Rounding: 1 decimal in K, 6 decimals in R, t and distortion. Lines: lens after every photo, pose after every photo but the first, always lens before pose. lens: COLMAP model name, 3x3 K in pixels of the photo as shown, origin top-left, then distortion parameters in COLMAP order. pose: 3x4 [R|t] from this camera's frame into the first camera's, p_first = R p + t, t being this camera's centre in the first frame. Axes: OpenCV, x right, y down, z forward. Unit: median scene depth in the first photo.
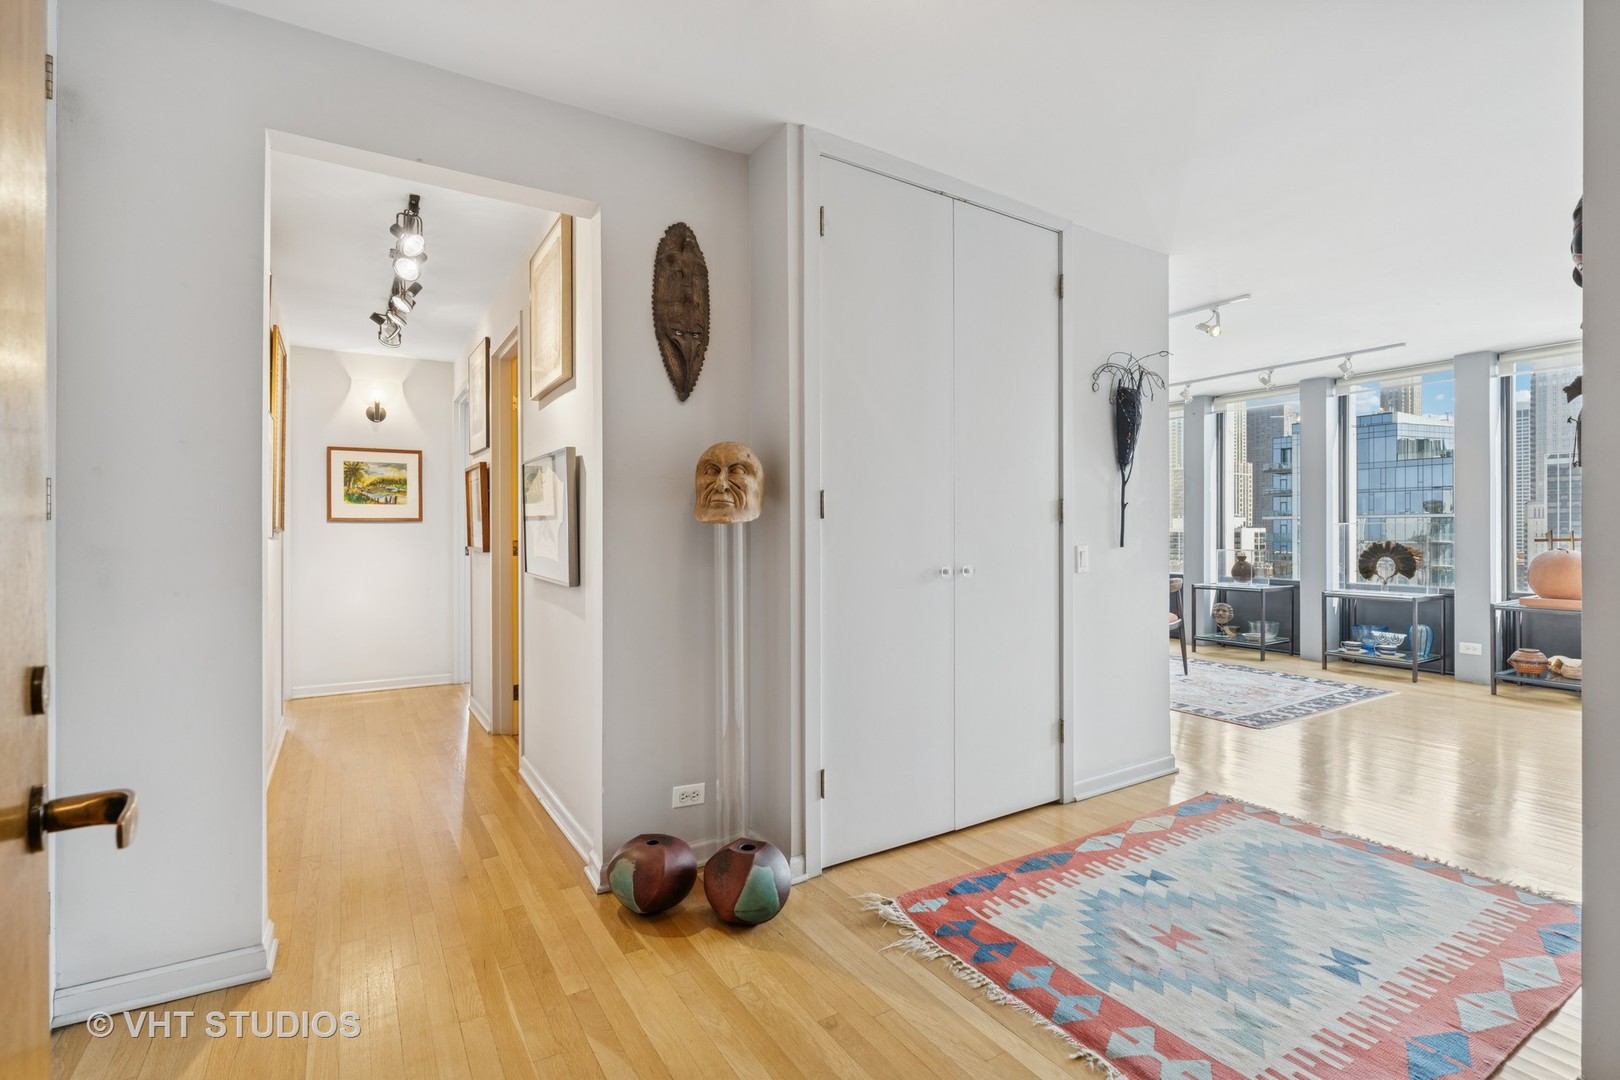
lens RADIAL K [[733.8, 0, 806.6], [0, 733.8, 538.8], [0, 0, 1]] dist [-0.003996, -0.000073]
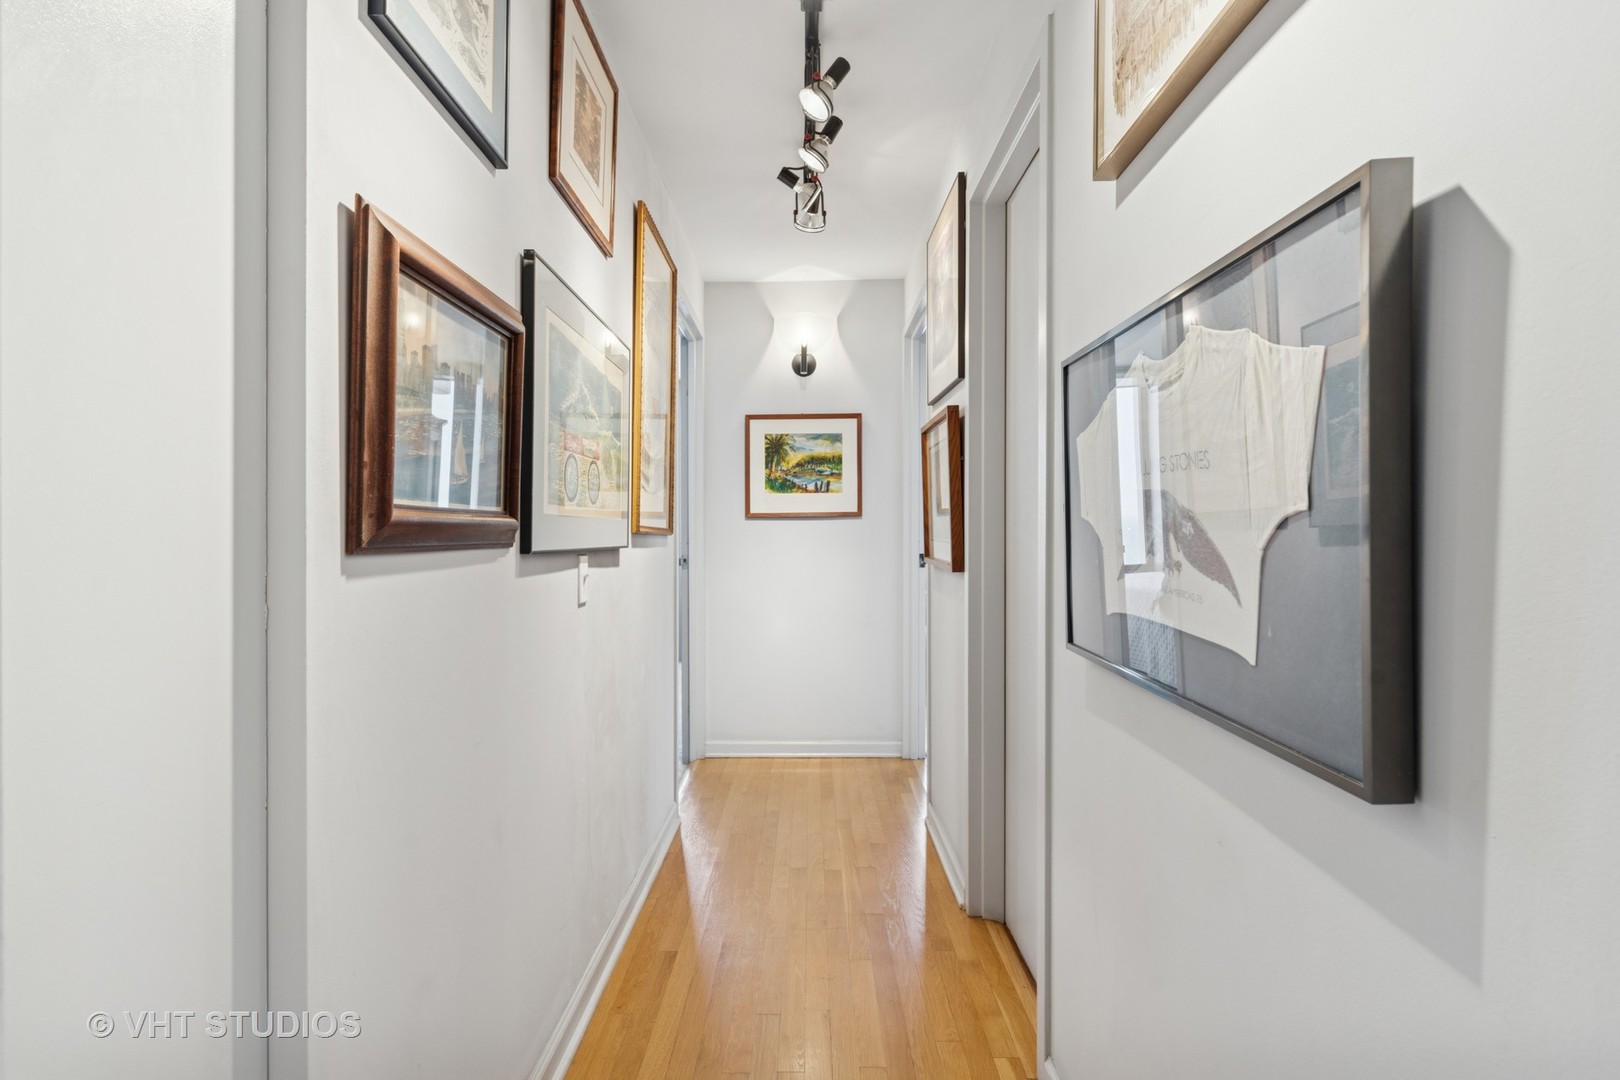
lens RADIAL K [[785.4, 0, 804.2], [0, 785.4, 525.0], [0, 0, 1]] dist [-0.003070, 0.000020]
pose [[0.839226, -0.003296, -0.543773, -0.180092], [-0.004622, 0.999902, -0.013195, -0.006678], [0.543764, 0.013587, 0.839128, 0.374583]]
